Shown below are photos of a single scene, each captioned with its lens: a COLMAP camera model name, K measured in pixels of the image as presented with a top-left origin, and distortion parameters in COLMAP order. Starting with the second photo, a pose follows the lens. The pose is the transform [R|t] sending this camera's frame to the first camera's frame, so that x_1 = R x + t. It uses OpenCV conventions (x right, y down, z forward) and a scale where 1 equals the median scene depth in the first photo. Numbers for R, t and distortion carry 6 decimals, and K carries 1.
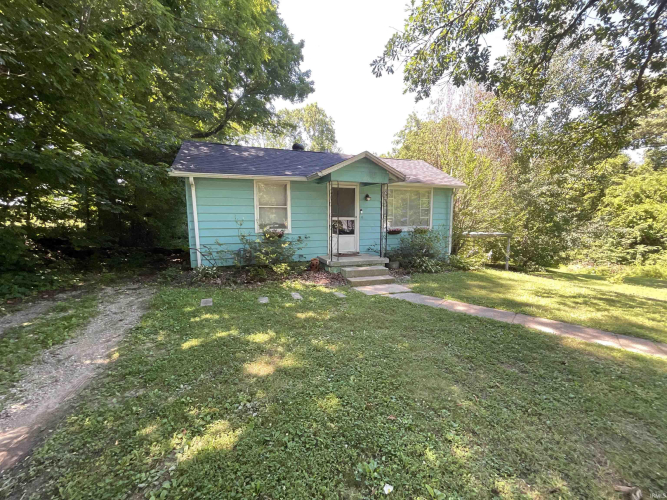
lens RADIAL K [[272.7, 0, 337.8], [0, 272.7, 251.2], [0, 0, 1]] dist [-0.000198, 0.001951]
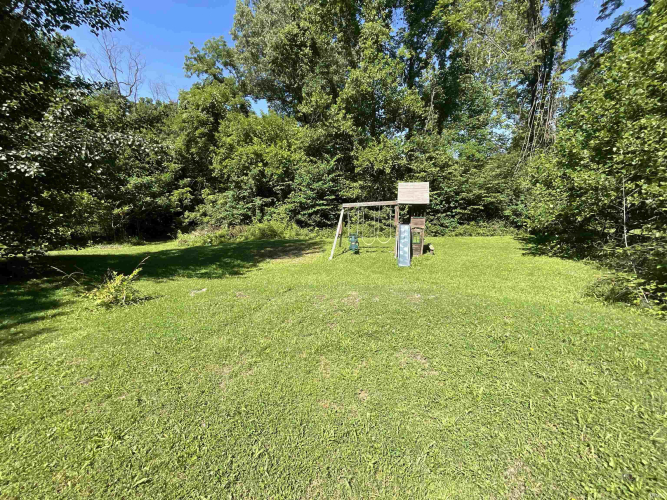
lens RADIAL K [[272.7, 0, 333.7], [0, 272.7, 249.6], [0, 0, 1]] dist [-0.000198, 0.001951]
pose [[0.538353, -0.196895, 0.819395, 1.457490], [0.108010, 0.980425, 0.164625, 0.053384], [-0.835769, -0.000124, 0.549081, 1.011499]]
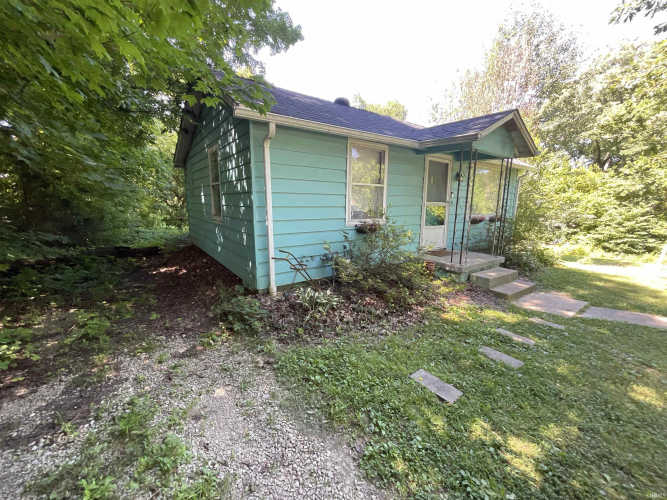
lens RADIAL K [[272.7, 0, 334.7], [0, 272.7, 250.6], [0, 0, 1]] dist [-0.000198, 0.001951]
pose [[0.962800, -0.034299, 0.268029, -0.438856], [0.017753, 0.997797, 0.063915, -0.044934], [-0.269631, -0.056779, 0.961288, 0.346080]]
